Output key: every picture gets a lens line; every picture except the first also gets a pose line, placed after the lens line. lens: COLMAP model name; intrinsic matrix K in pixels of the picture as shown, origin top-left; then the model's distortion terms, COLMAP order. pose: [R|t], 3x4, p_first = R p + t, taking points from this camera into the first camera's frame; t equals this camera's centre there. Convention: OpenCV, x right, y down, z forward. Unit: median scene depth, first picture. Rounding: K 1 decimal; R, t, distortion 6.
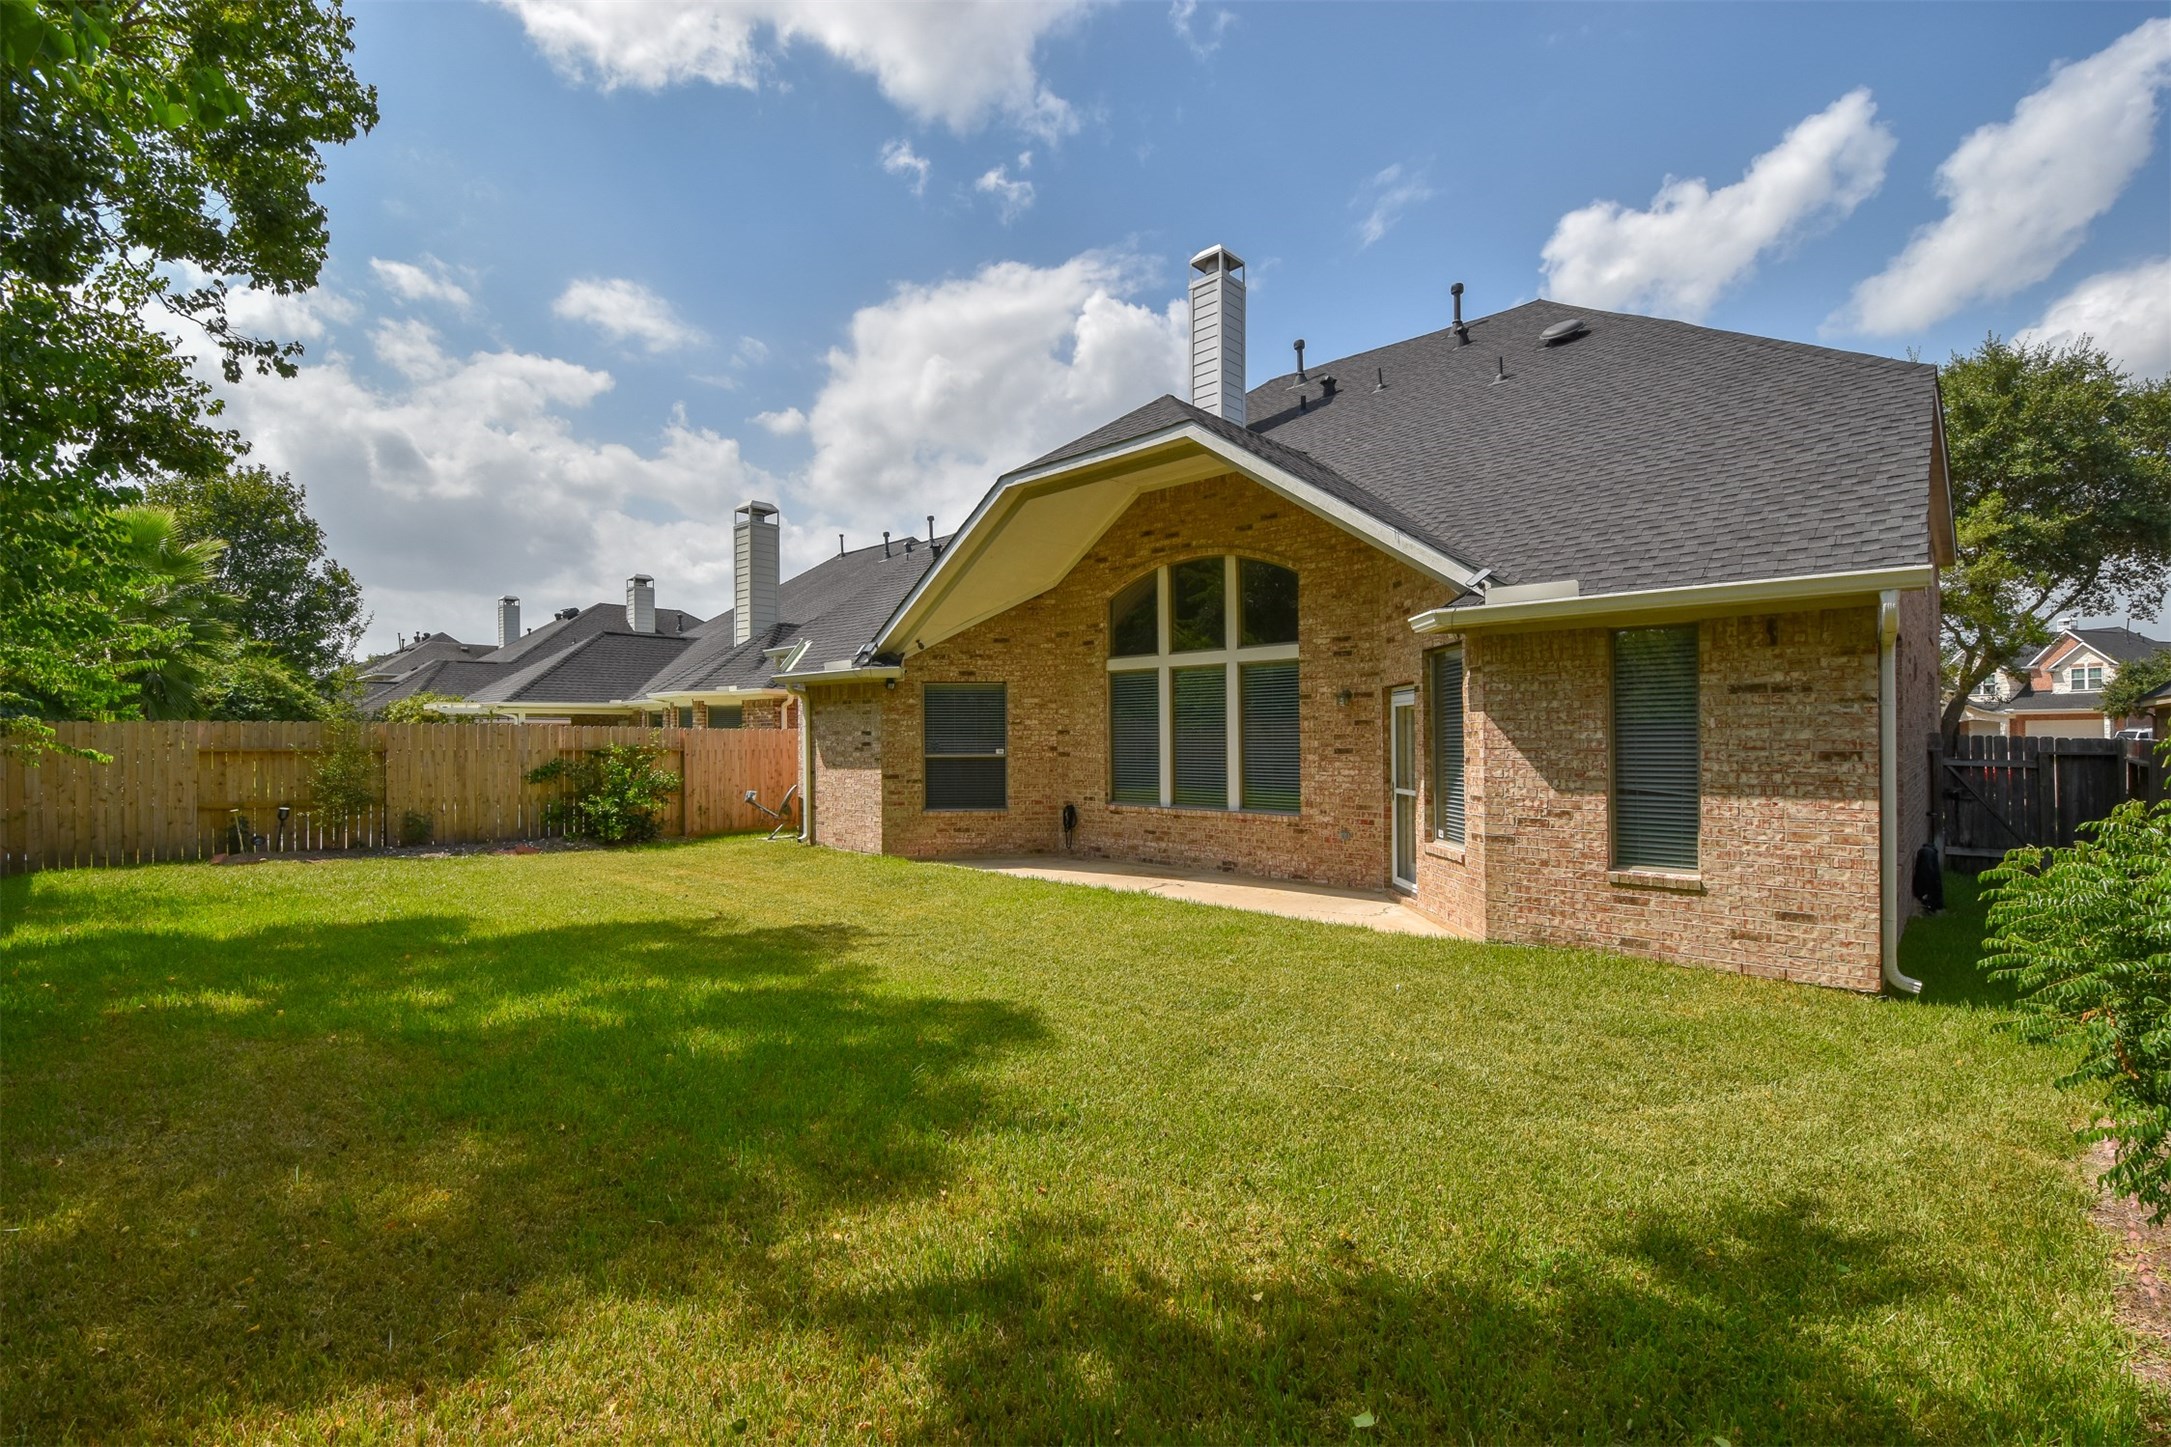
lens RADIAL K [[960.9, 0, 1095.1], [0, 960.9, 720.6], [0, 0, 1]] dist [0.019283, -0.024665]
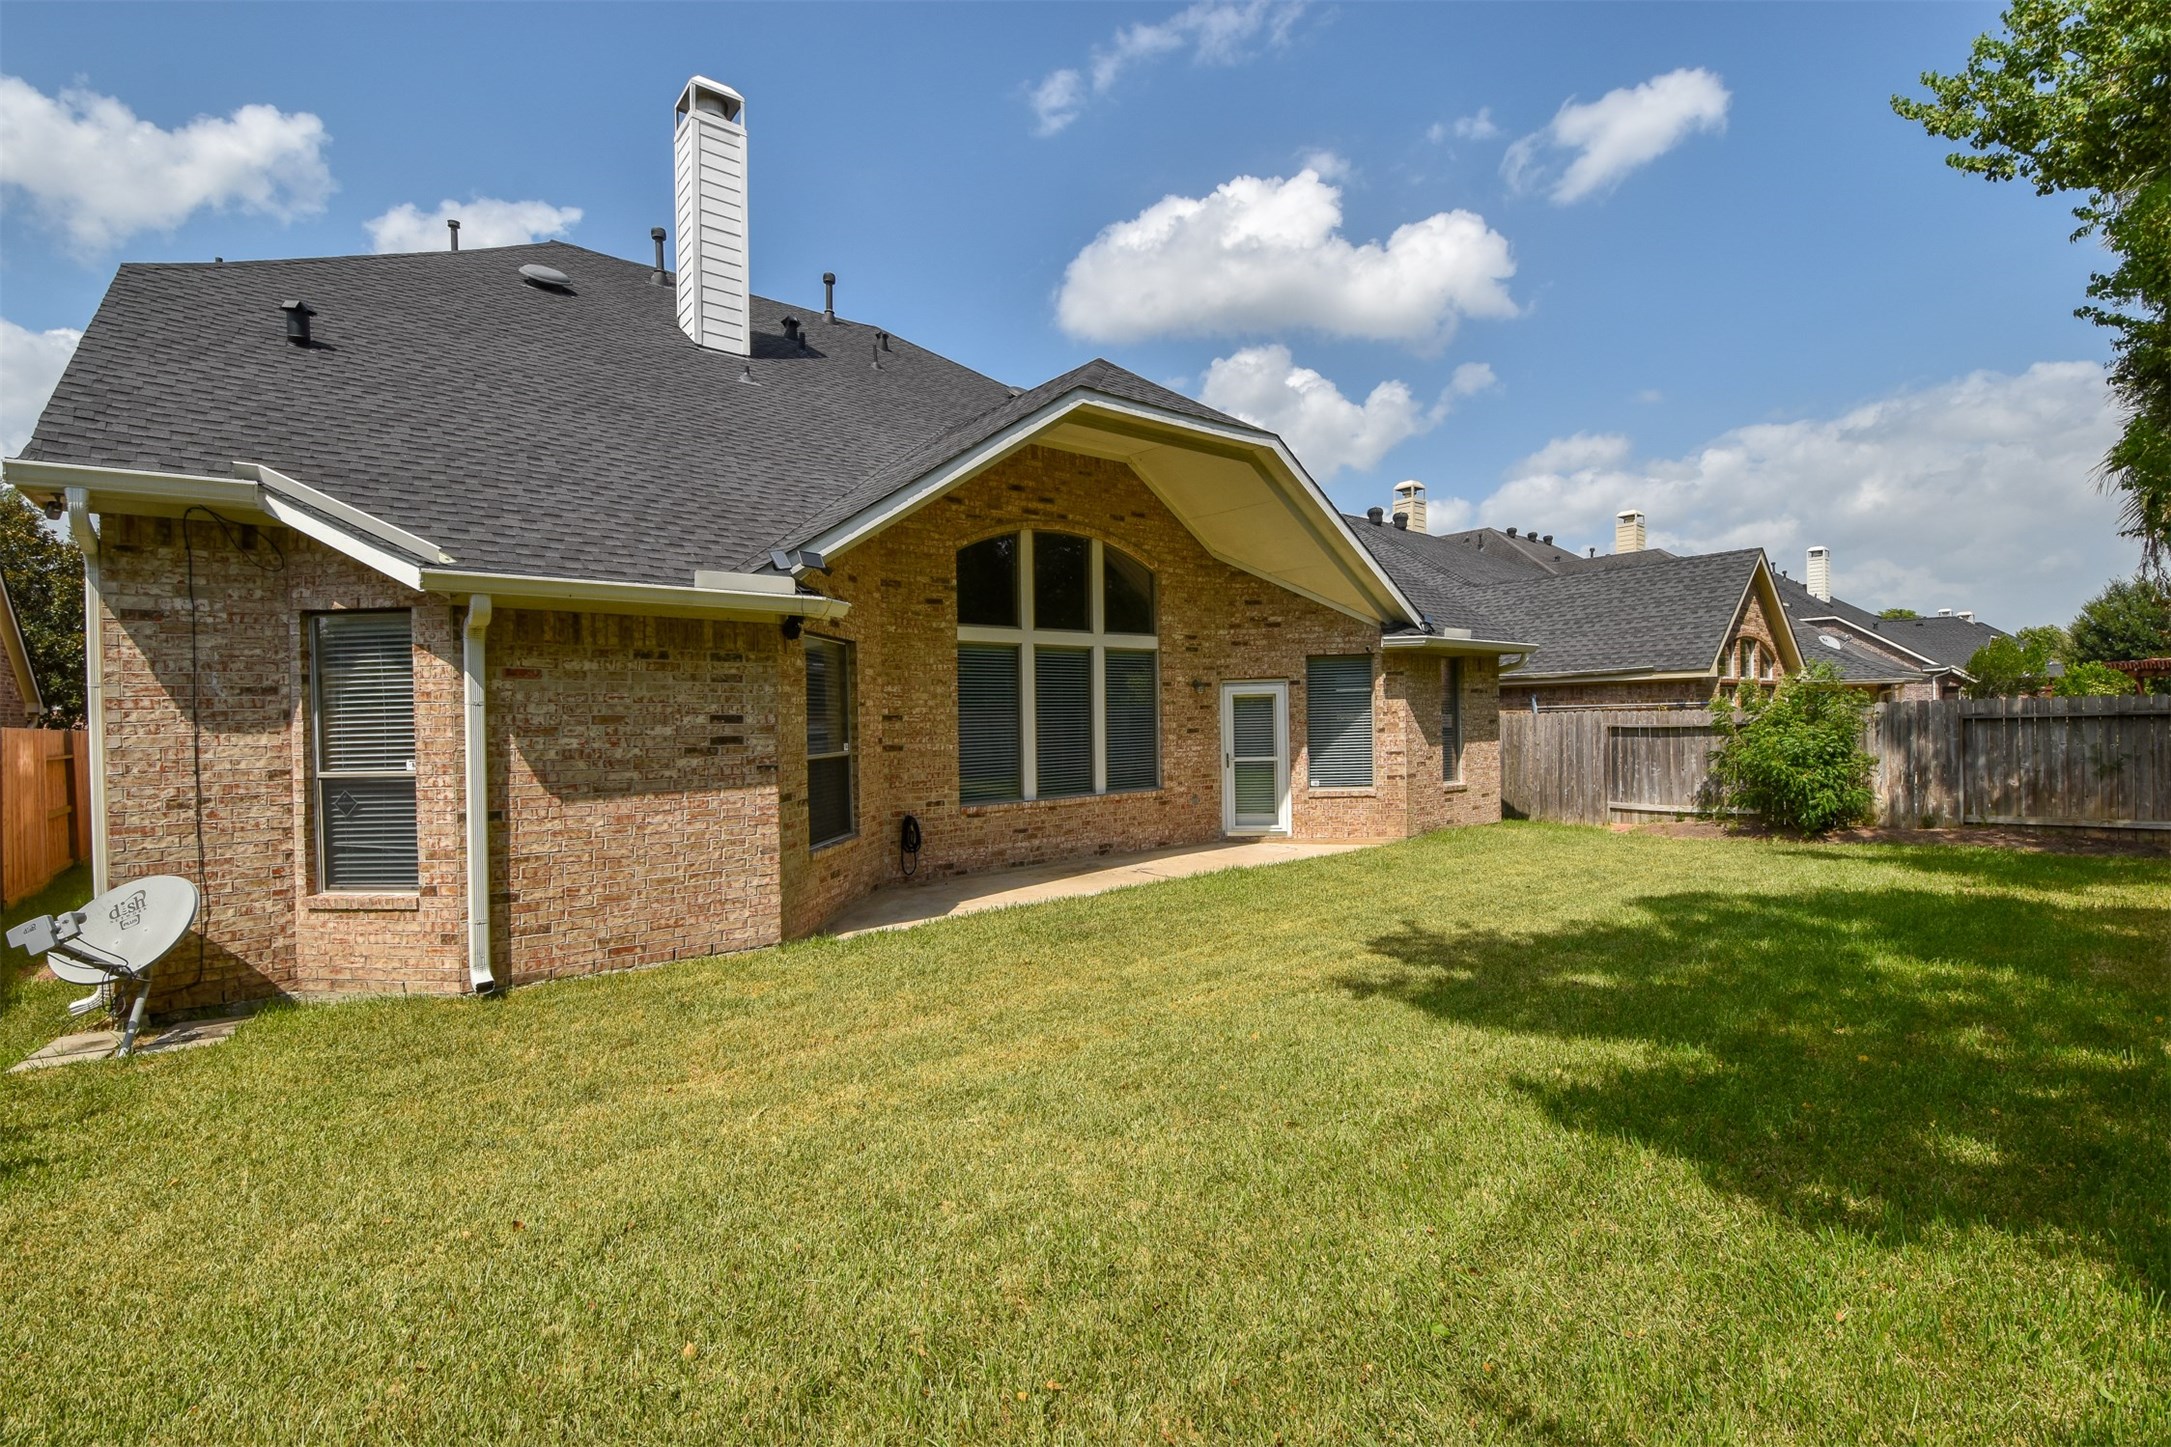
lens RADIAL K [[960.9, 0, 1095.1], [0, 960.9, 720.6], [0, 0, 1]] dist [0.019283, -0.024665]
pose [[0.121627, 0.000746, 0.992576, -0.819150], [0.003663, 0.999993, -0.001200, 0.017400], [-0.992569, 0.003782, 0.121623, 0.844079]]
